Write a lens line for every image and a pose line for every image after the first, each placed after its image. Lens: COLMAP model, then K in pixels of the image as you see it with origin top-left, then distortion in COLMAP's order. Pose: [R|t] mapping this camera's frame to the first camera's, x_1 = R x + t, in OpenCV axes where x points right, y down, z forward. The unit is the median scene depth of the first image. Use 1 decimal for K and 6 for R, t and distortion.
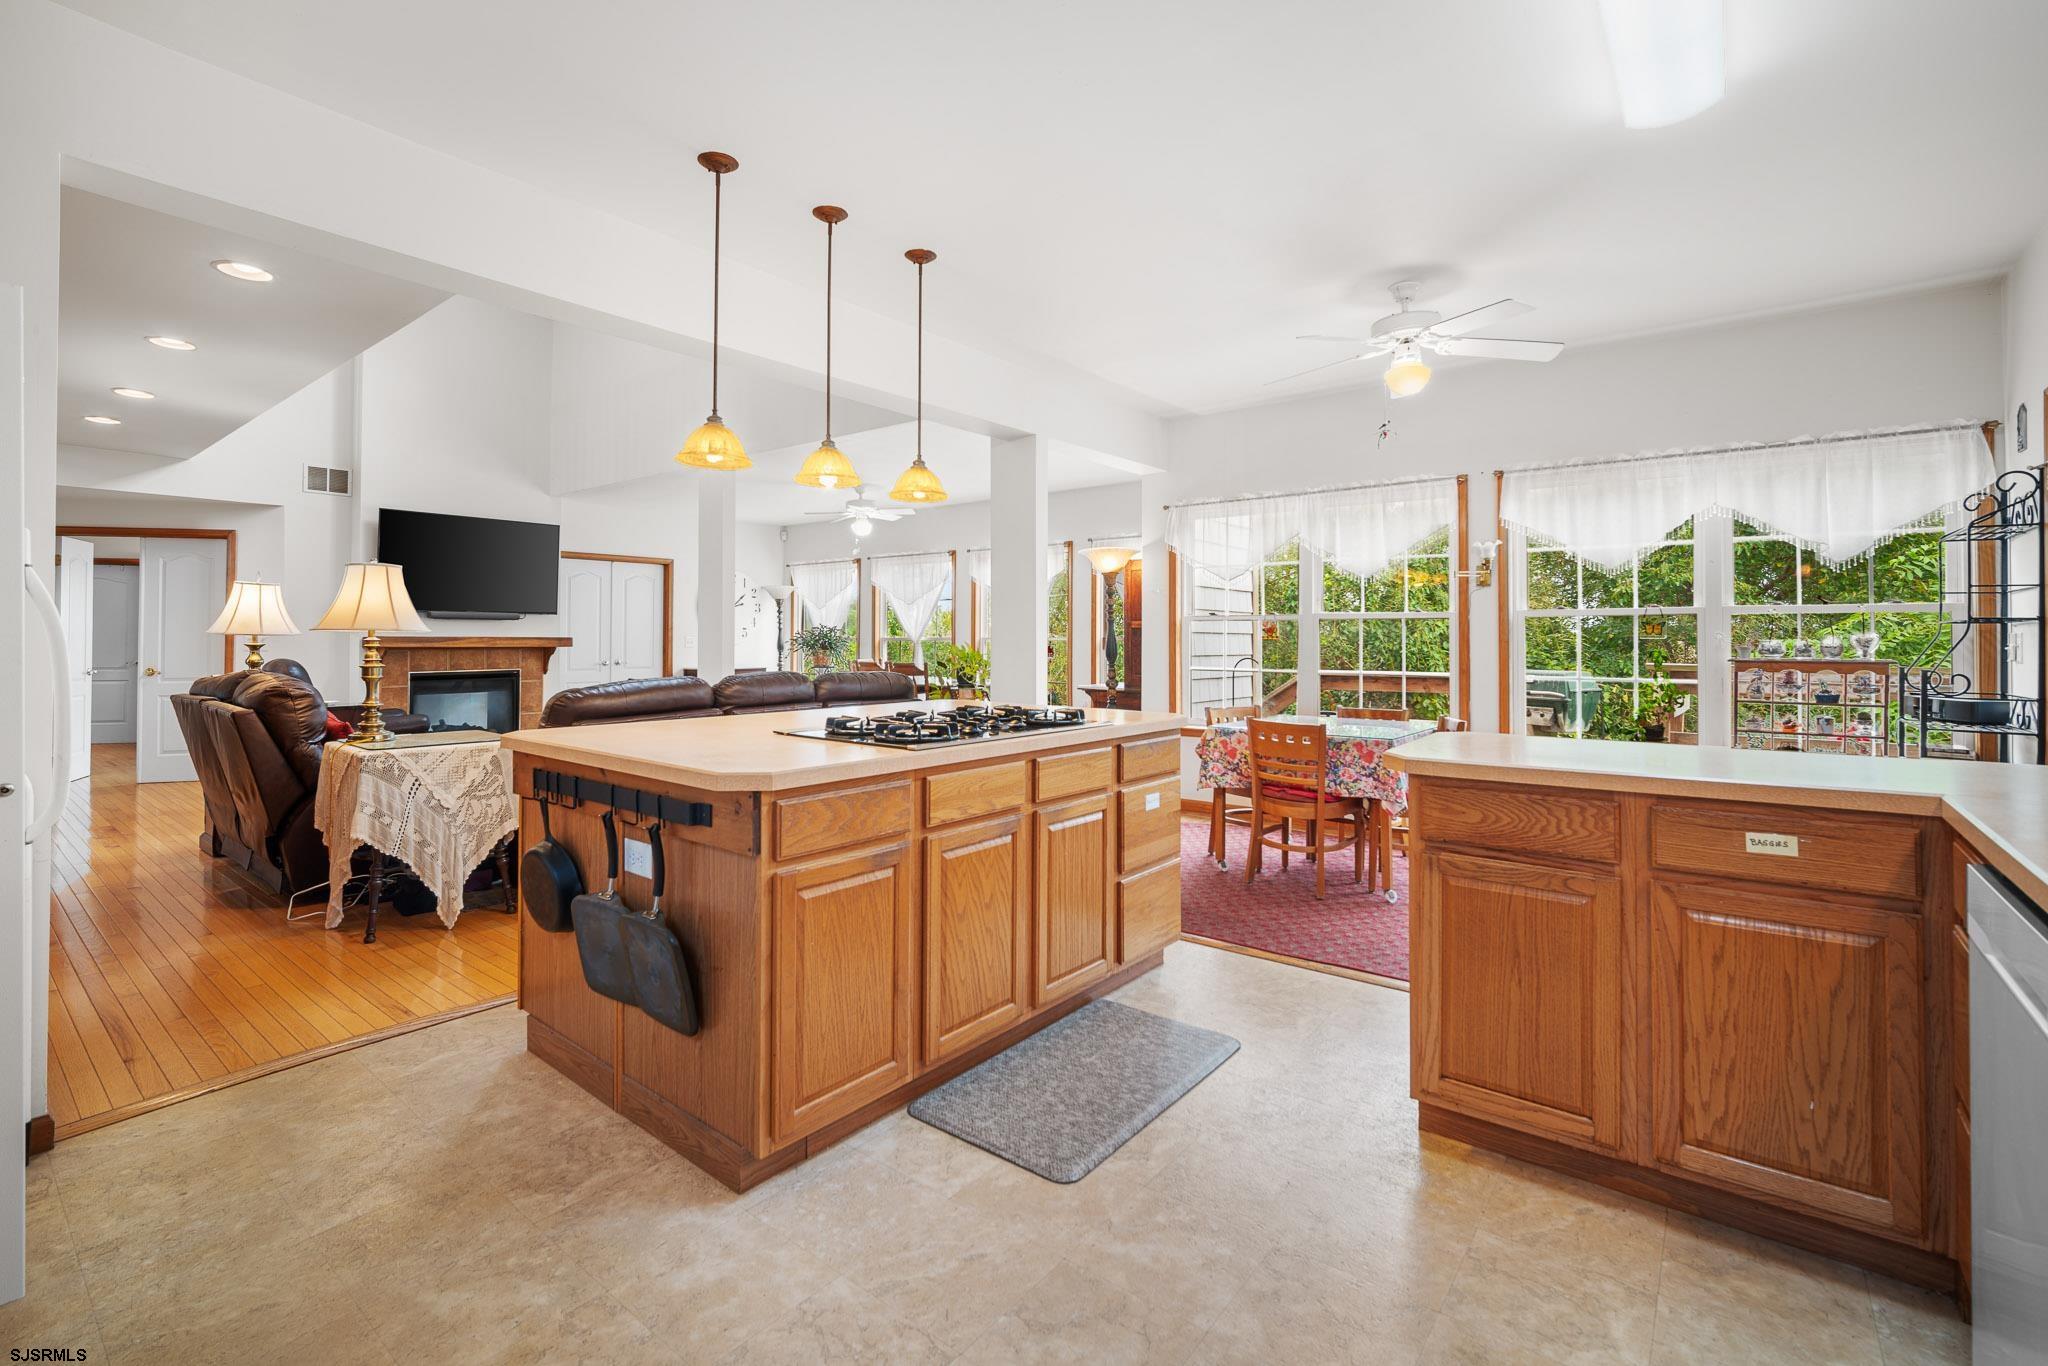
lens RADIAL K [[897.1, 0, 1020.3], [0, 897.1, 621.1], [0, 0, 1]] dist [-0.001177, -0.000091]
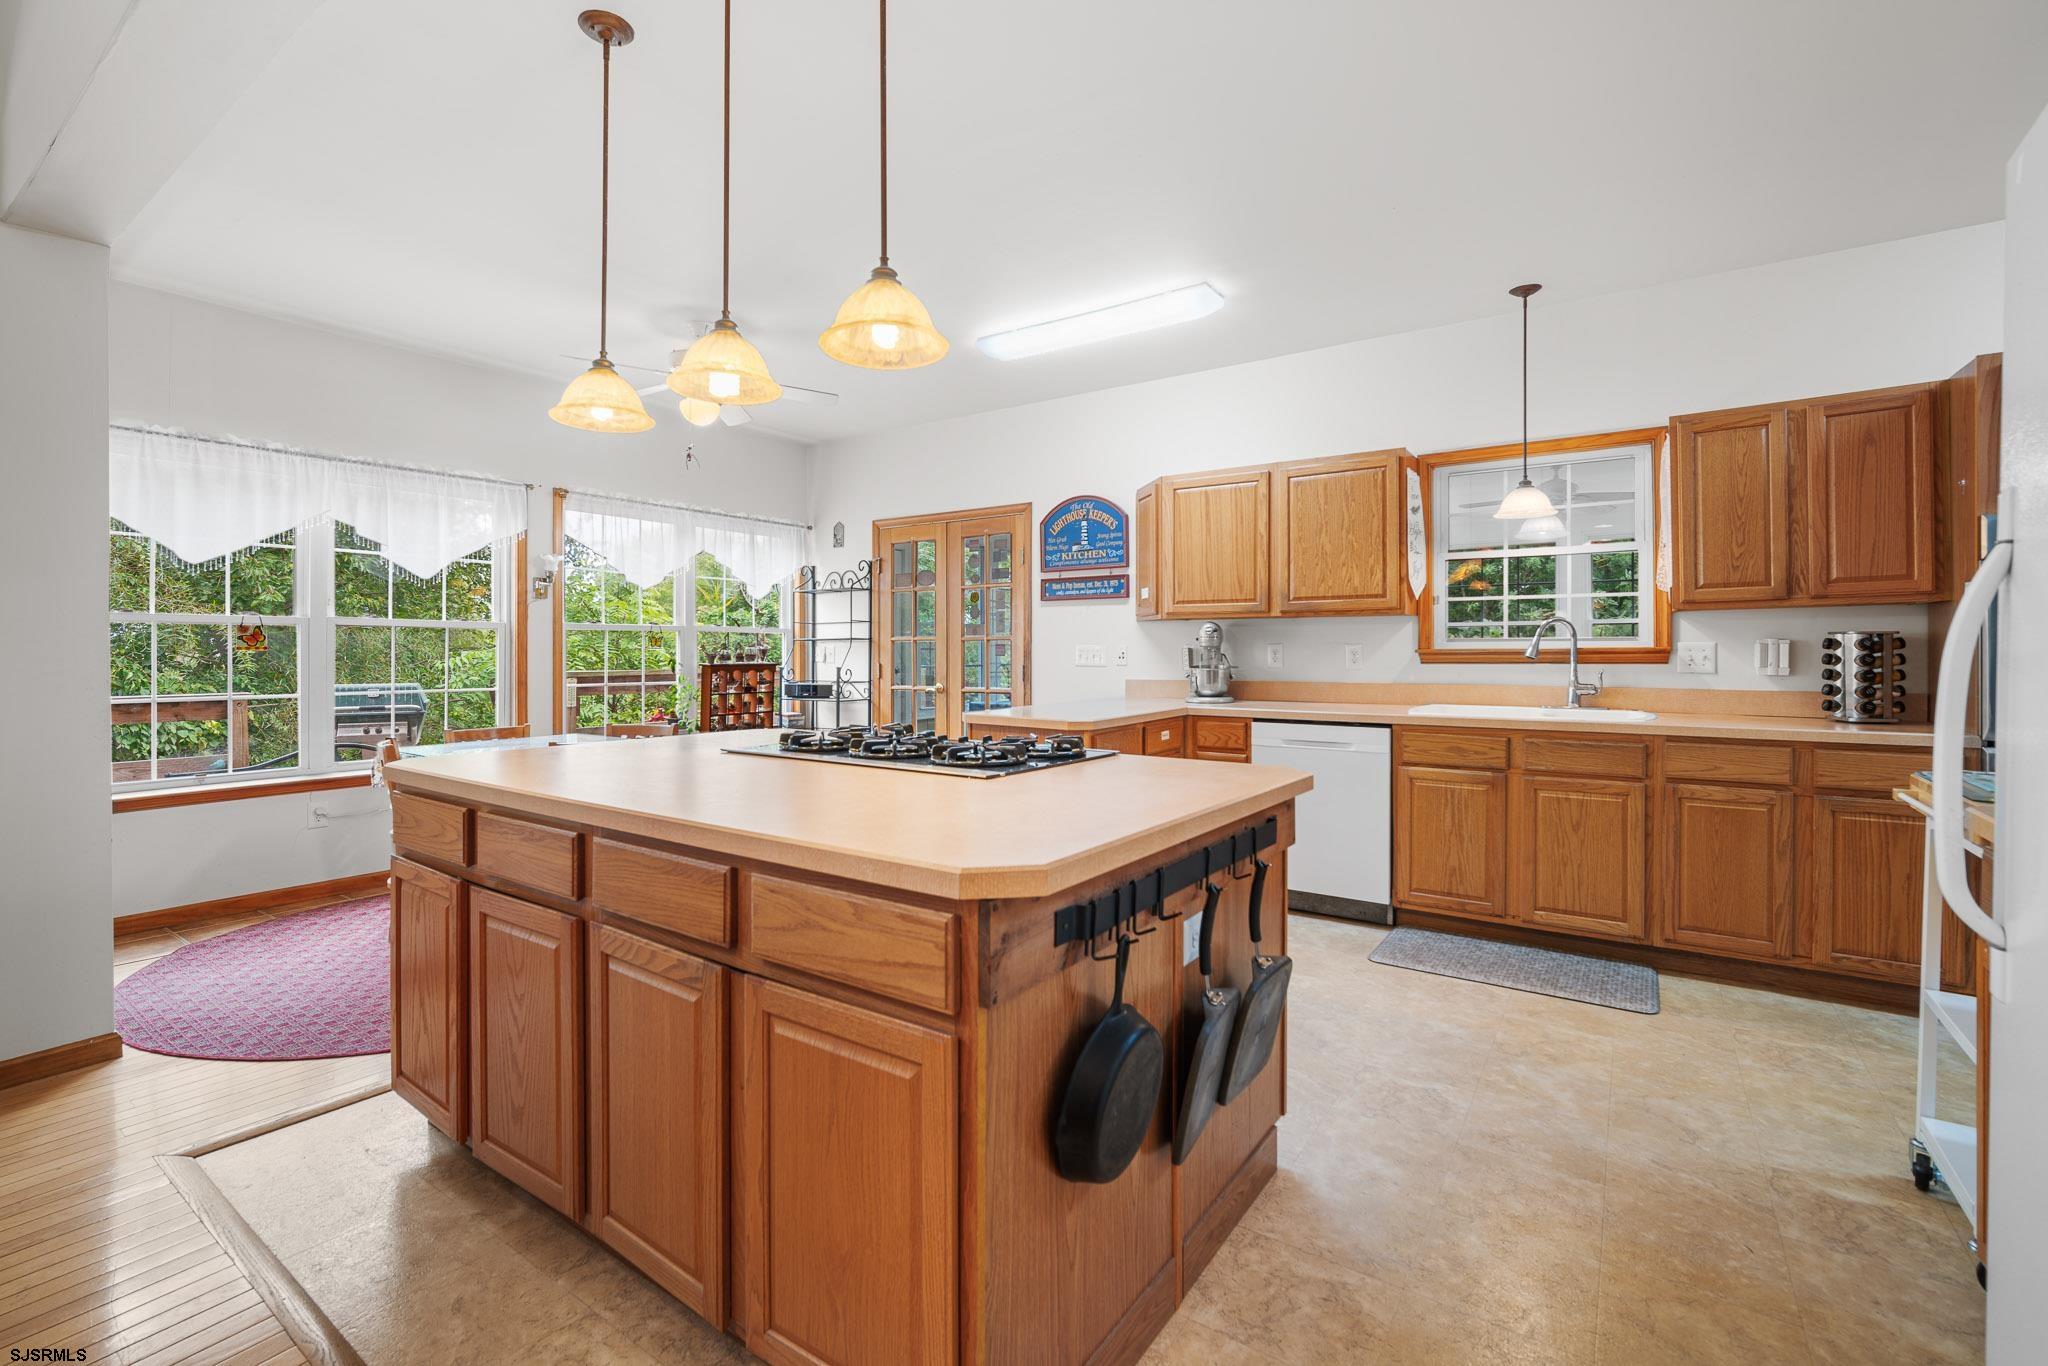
lens RADIAL K [[893.3, 0, 1012.4], [0, 893.3, 652.8], [0, 0, 1]] dist [-0.011059, 0.000082]
pose [[-0.063047, -0.003693, 0.998004, -0.515397], [-0.019399, 0.999809, 0.002475, 0.010352], [-0.997822, -0.019204, -0.063107, 0.532858]]
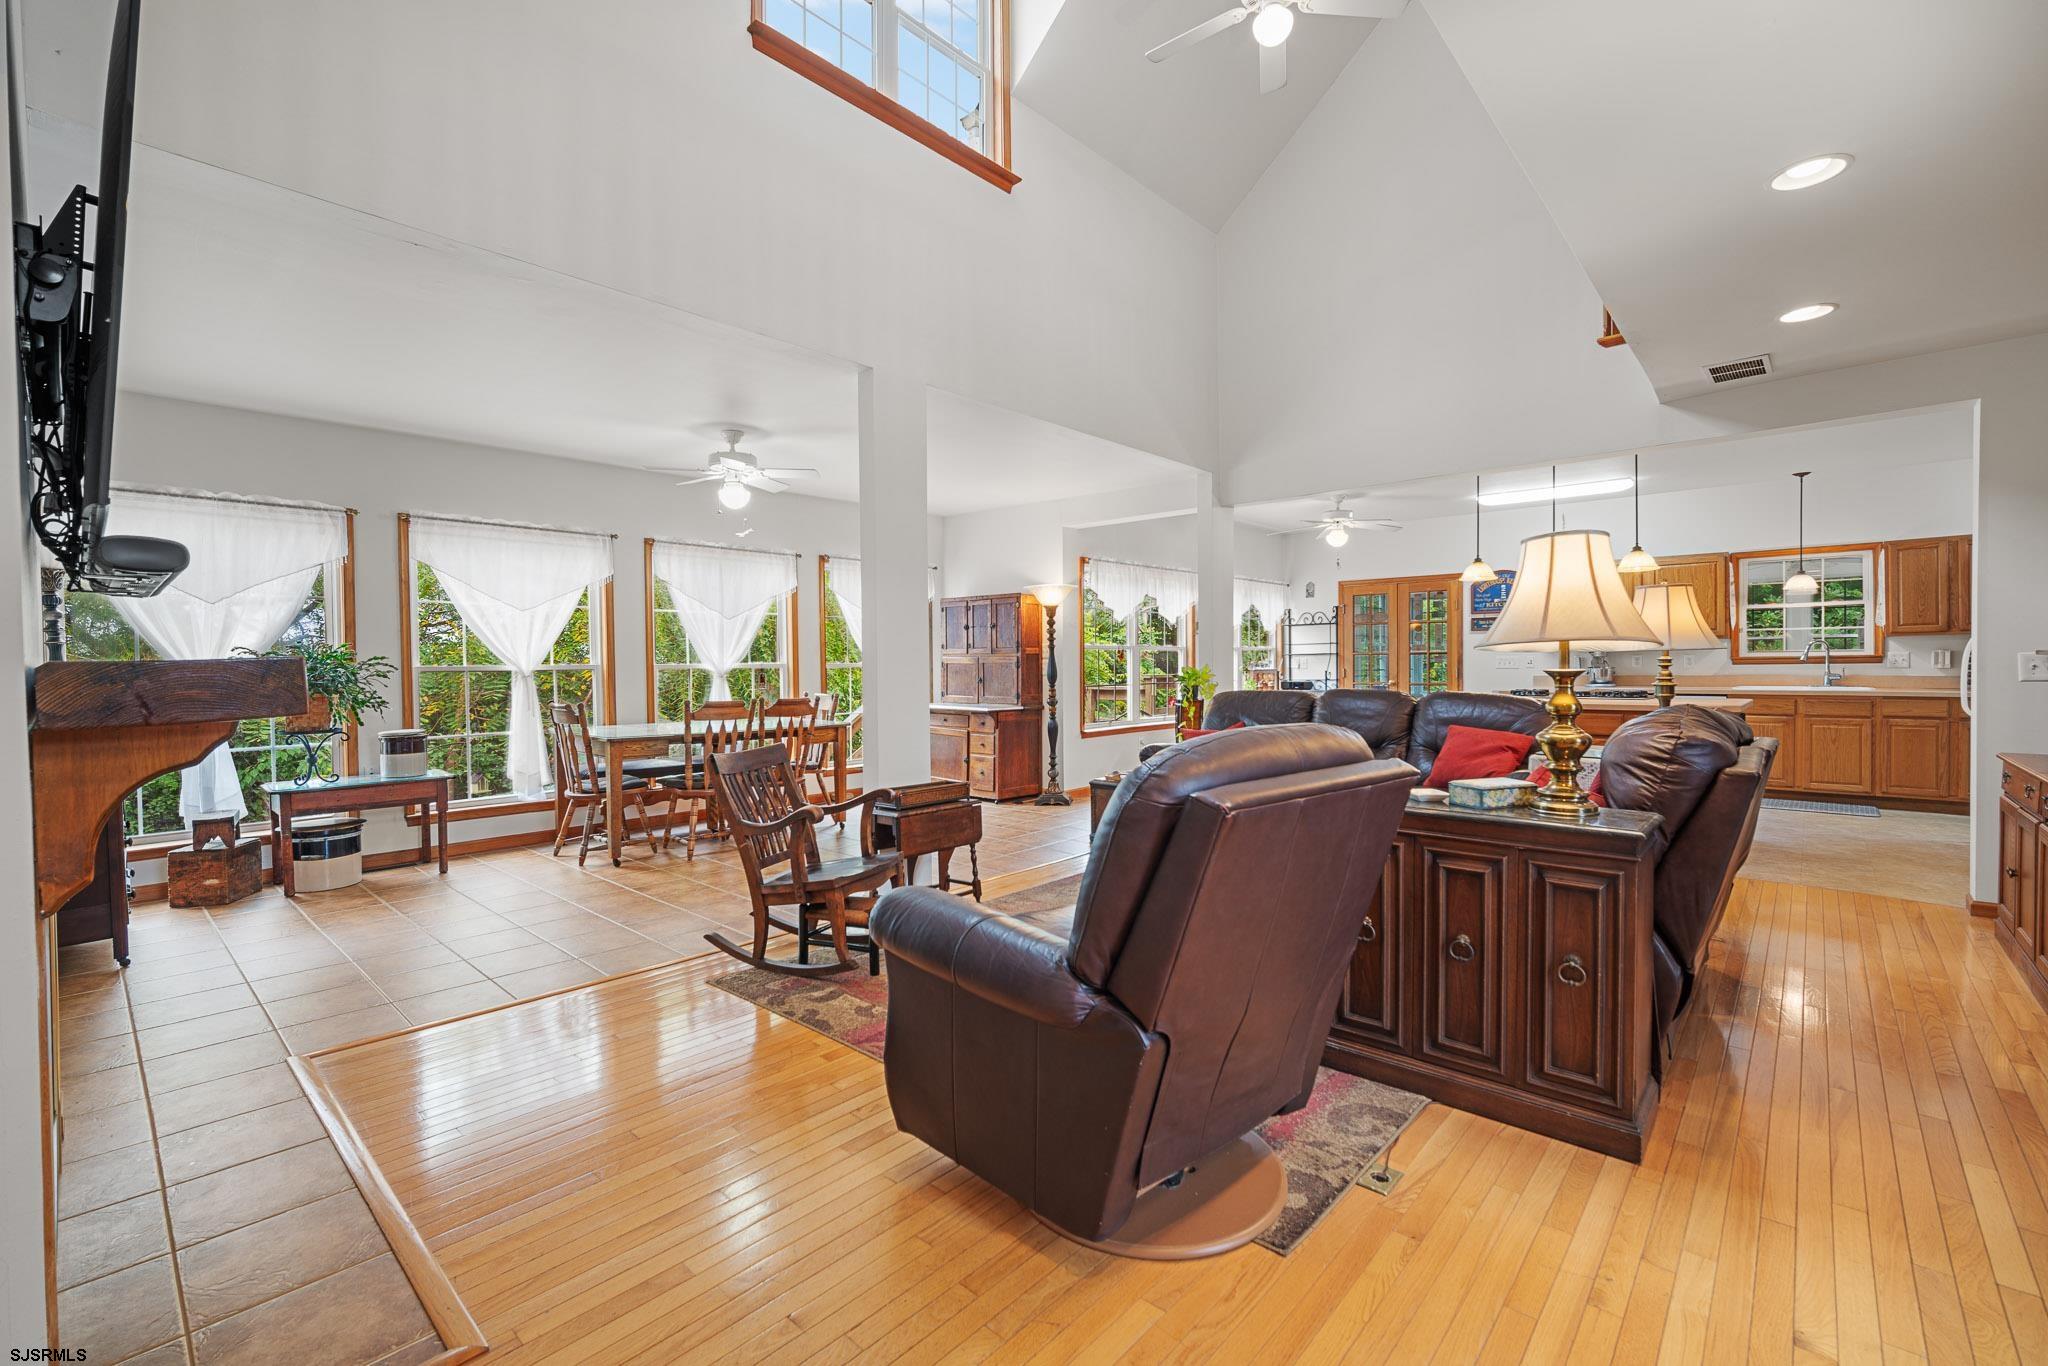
lens RADIAL K [[884.3, 0, 1015.7], [0, 884.3, 673.4], [0, 0, 1]] dist [-0.020028, 0.007327]
pose [[0.066754, -0.011979, 0.997698, -1.325217], [-0.011150, 0.999857, 0.012751, 0.024912], [-0.997707, -0.011975, 0.066611, 1.253987]]
